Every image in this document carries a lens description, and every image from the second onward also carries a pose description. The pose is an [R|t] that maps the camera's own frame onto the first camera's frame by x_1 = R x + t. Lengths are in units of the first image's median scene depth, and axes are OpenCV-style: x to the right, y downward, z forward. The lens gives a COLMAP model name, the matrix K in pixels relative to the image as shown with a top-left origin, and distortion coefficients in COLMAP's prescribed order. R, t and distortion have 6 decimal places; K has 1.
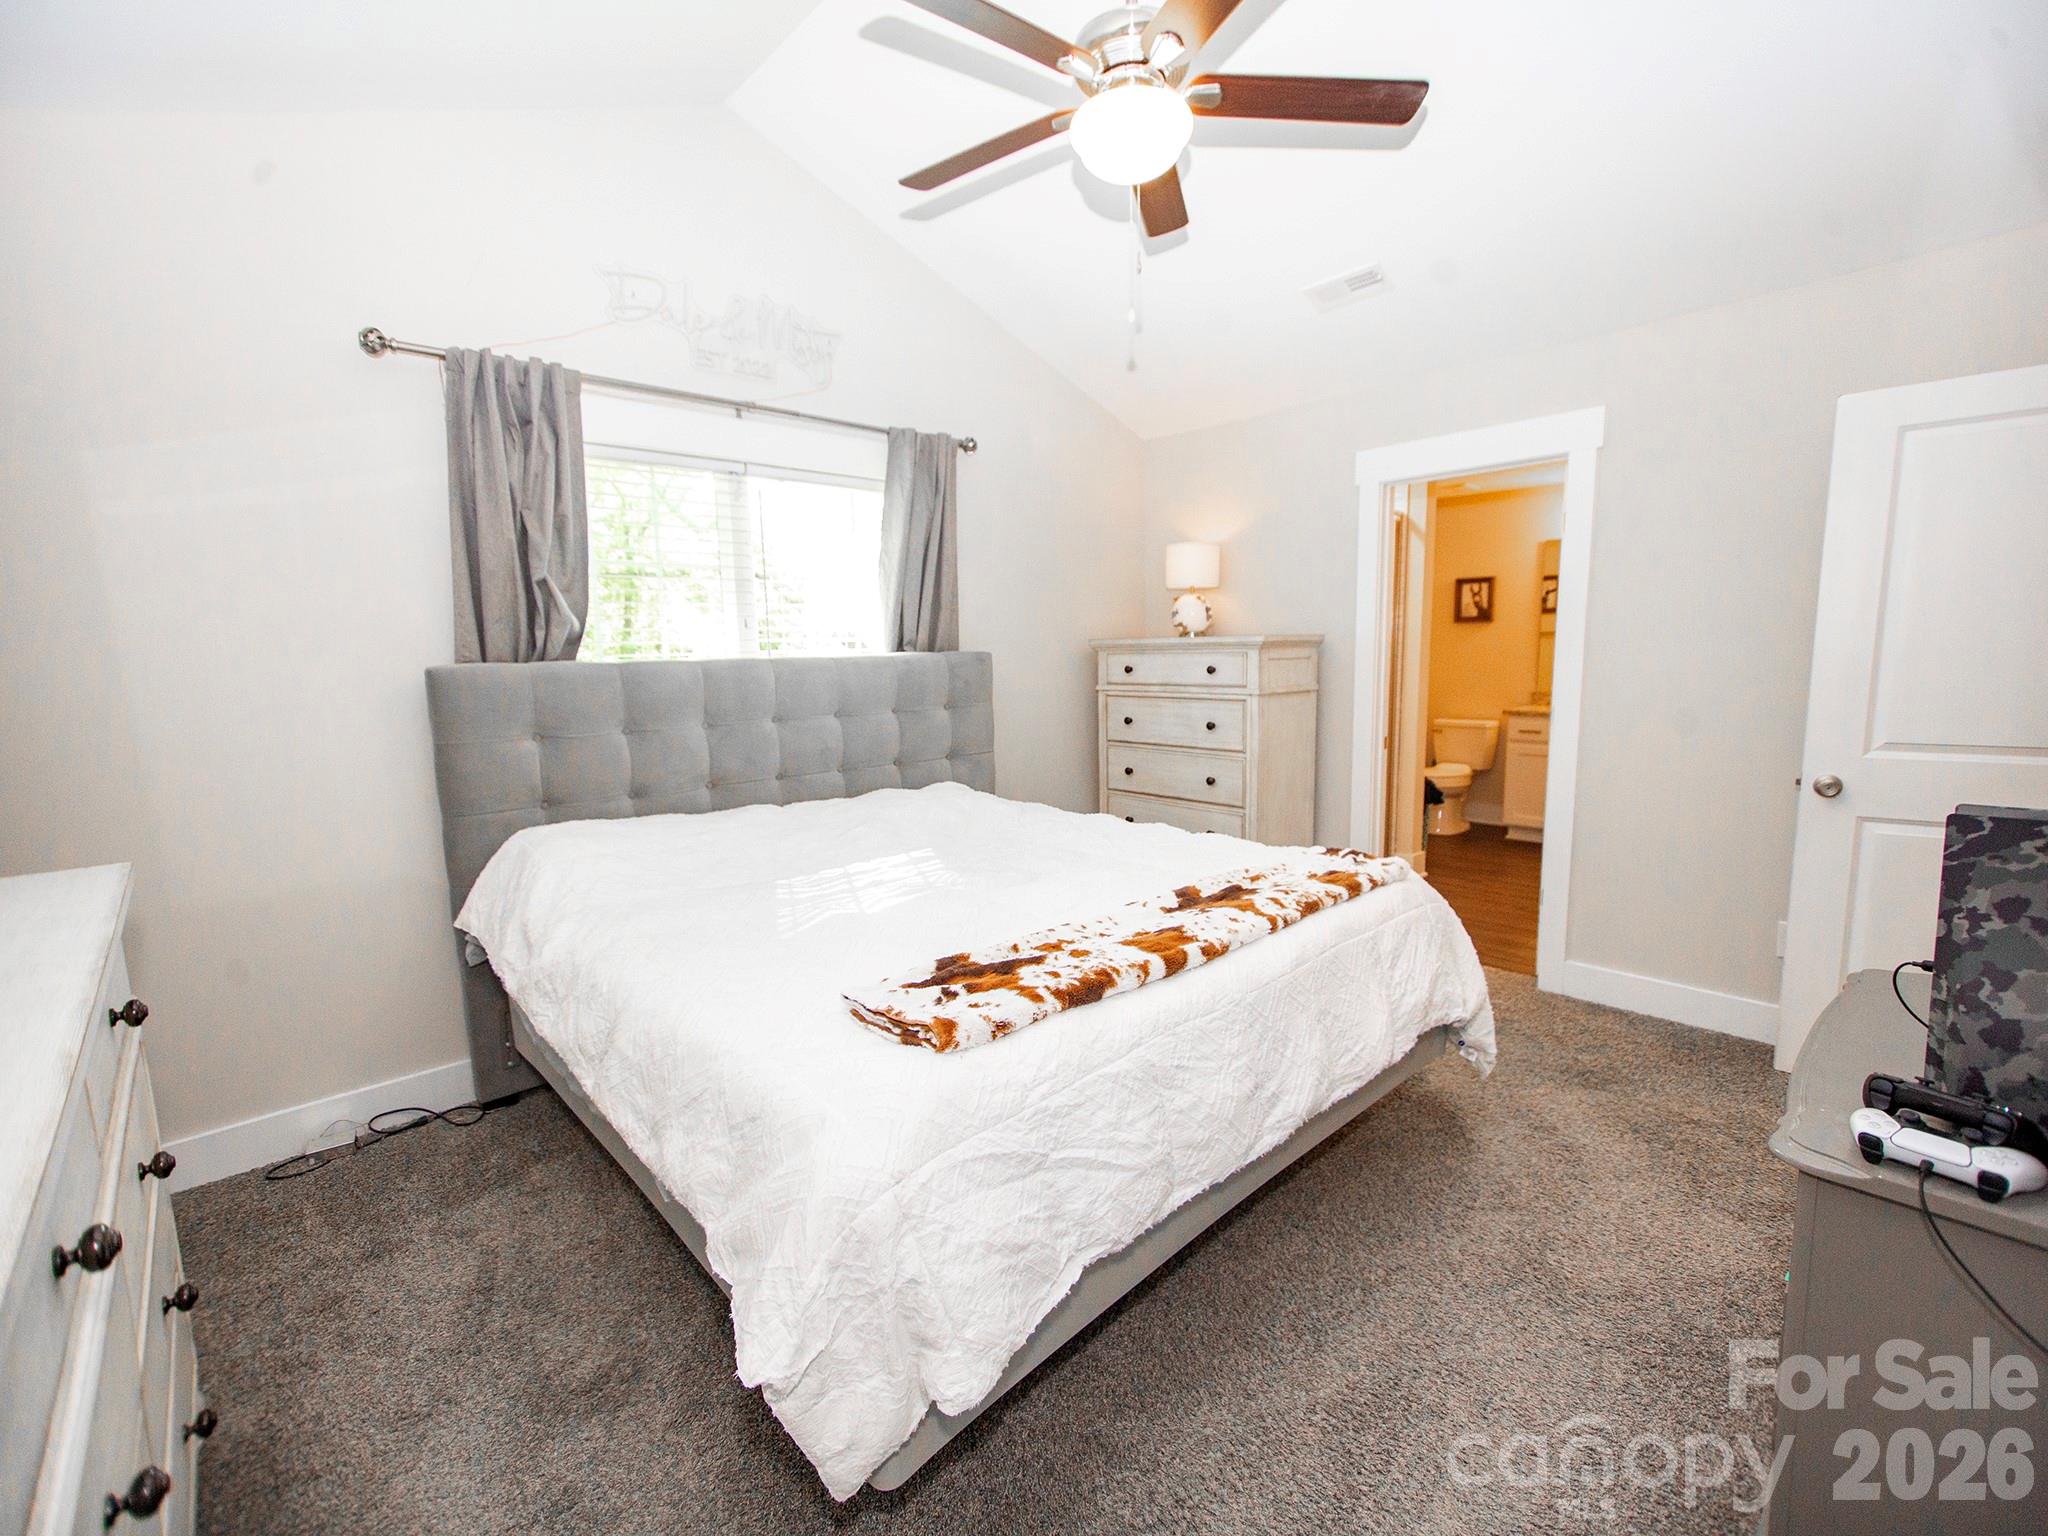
lens RADIAL K [[885.6, 0, 1024.0], [0, 885.6, 768.0], [0, 0, 1]] dist [-0.002173, 0.000331]
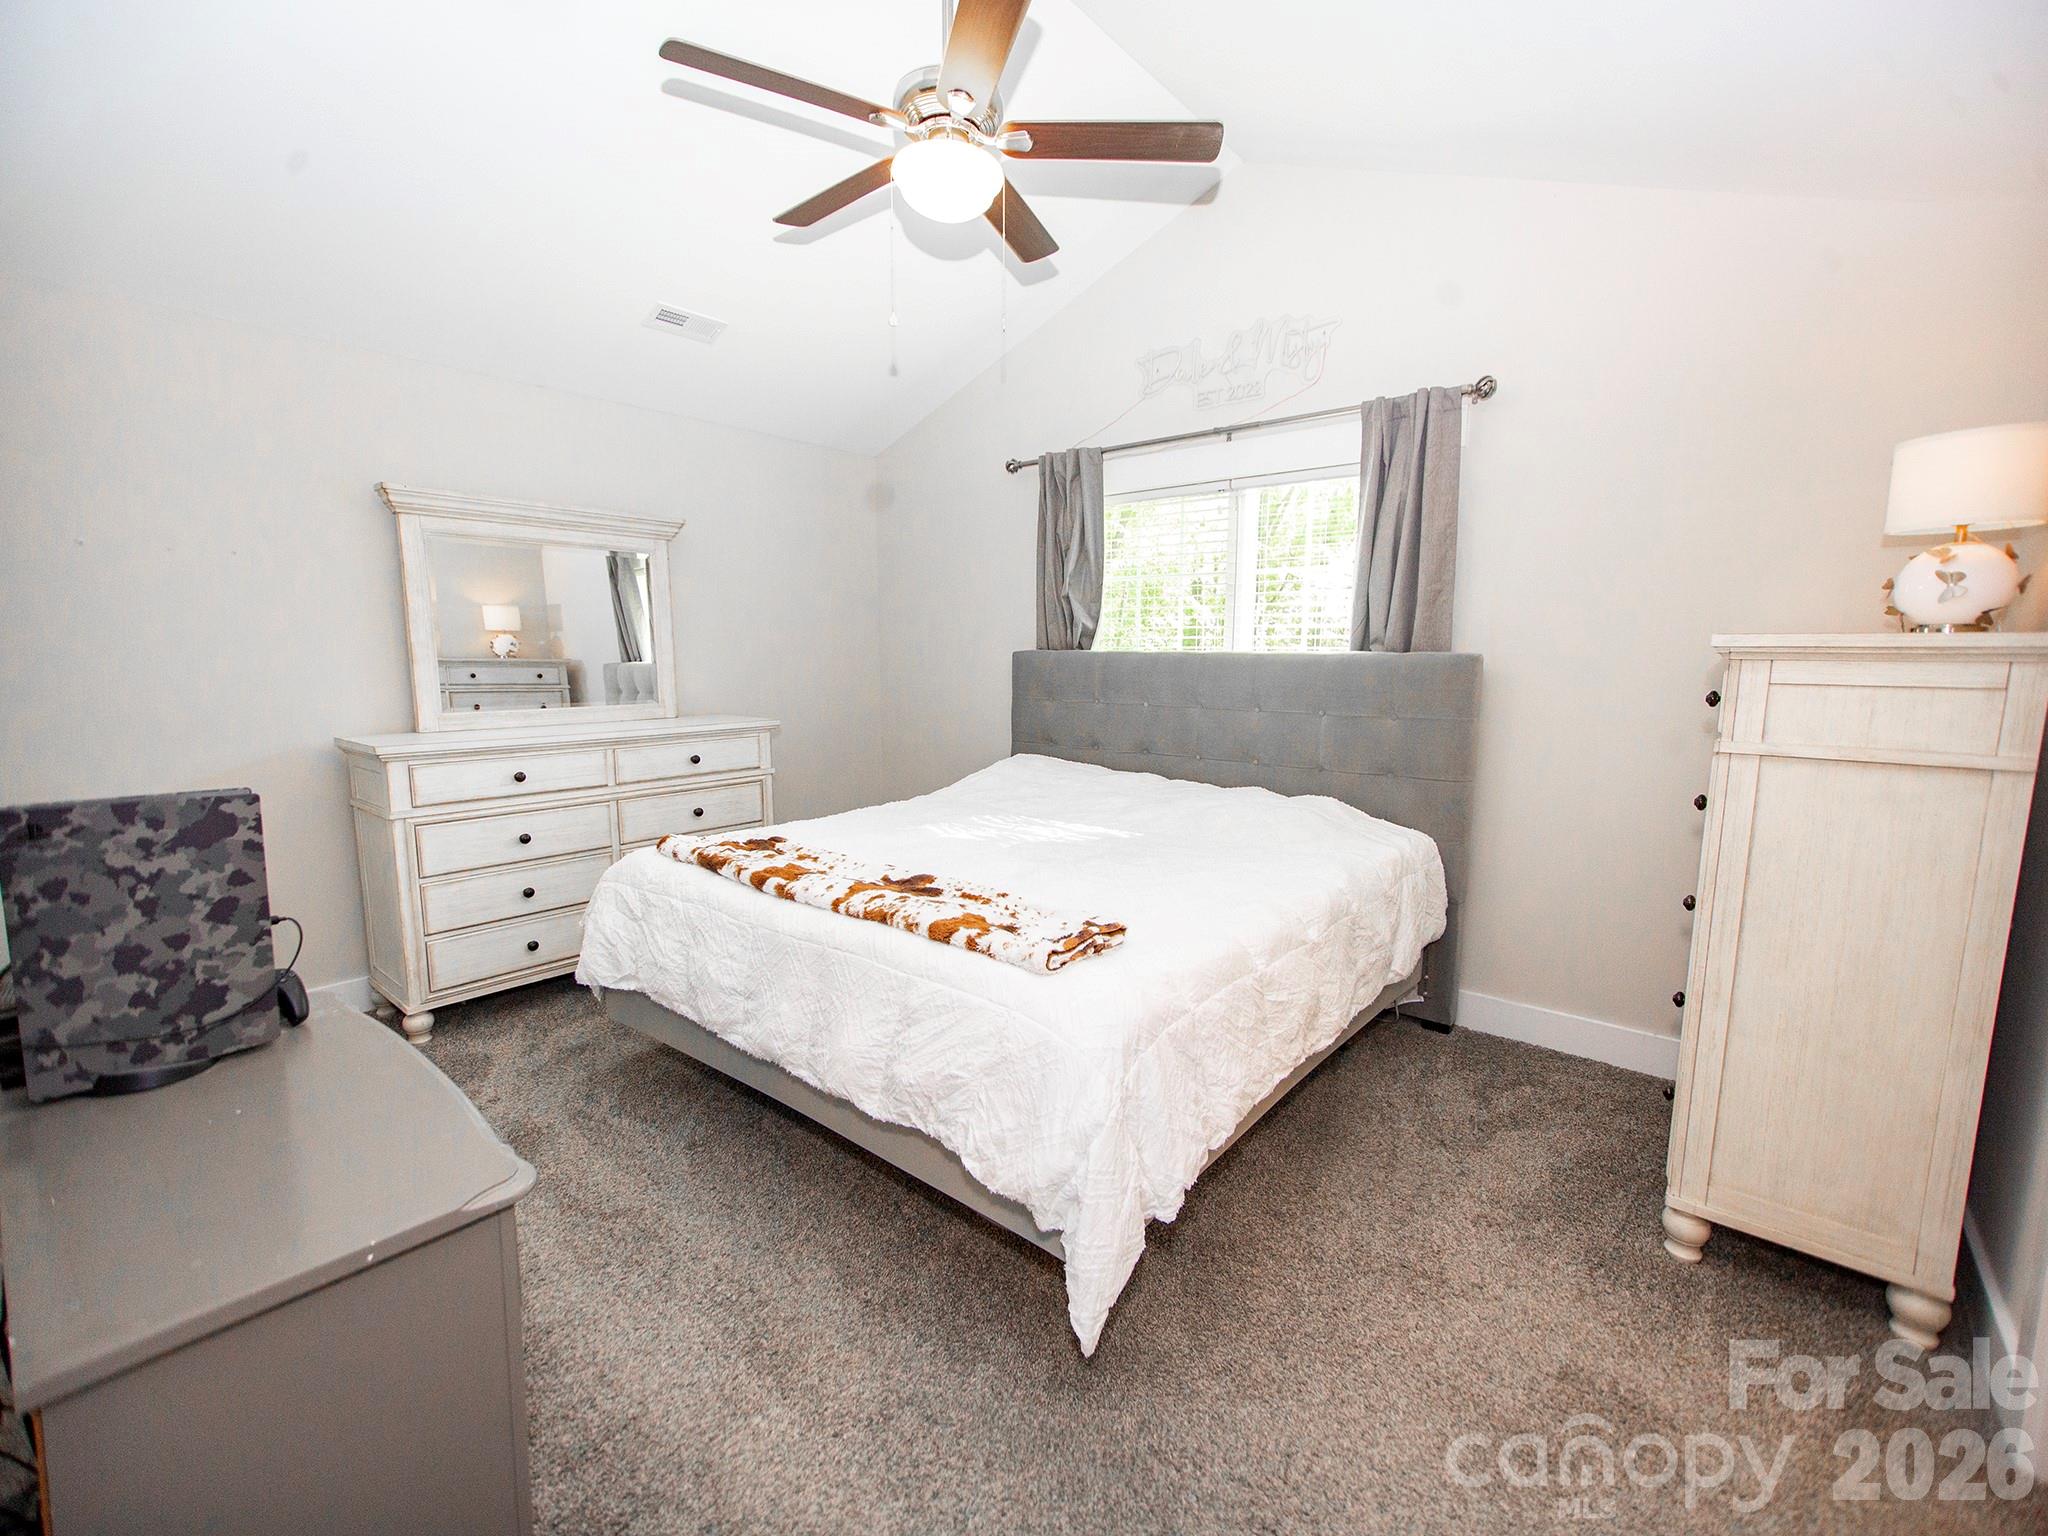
lens RADIAL K [[885.6, 0, 1024.0], [0, 885.6, 768.0], [0, 0, 1]] dist [-0.002173, 0.000331]
pose [[0.128746, 0.156716, -0.979216, 0.826011], [-0.140947, 0.980301, 0.138358, -0.104488], [0.981610, 0.120205, 0.148298, 0.625886]]
